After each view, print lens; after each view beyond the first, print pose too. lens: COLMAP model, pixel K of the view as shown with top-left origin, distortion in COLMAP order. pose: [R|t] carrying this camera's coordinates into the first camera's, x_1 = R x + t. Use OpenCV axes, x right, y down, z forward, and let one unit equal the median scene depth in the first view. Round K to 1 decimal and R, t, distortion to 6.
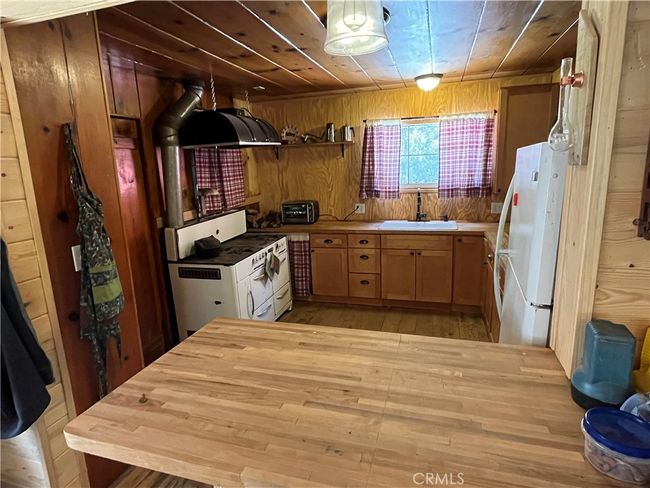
lens RADIAL K [[376.5, 0, 323.2], [0, 376.5, 243.0], [0, 0, 1]] dist [0.003514, 0.000731]
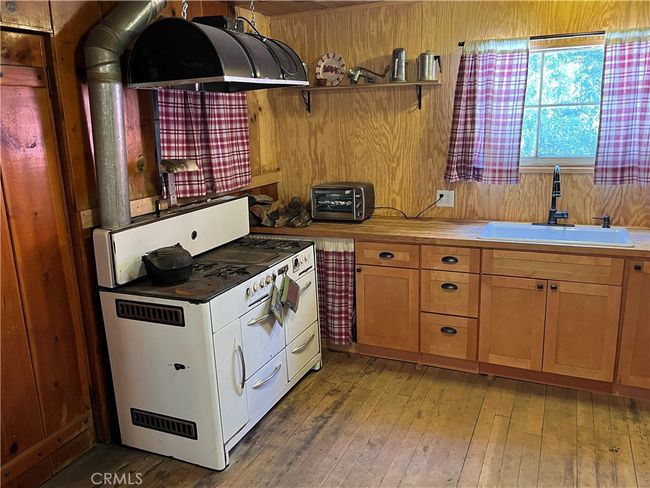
lens RADIAL K [[520.5, 0, 325.1], [0, 520.5, 244.1], [0, 0, 1]] dist [0.047024, -0.036262]
pose [[0.991577, 0.040223, -0.123118, 0.017770], [-0.037403, 0.998984, 0.025125, -0.039326], [0.124003, -0.020309, 0.992074, 0.202401]]
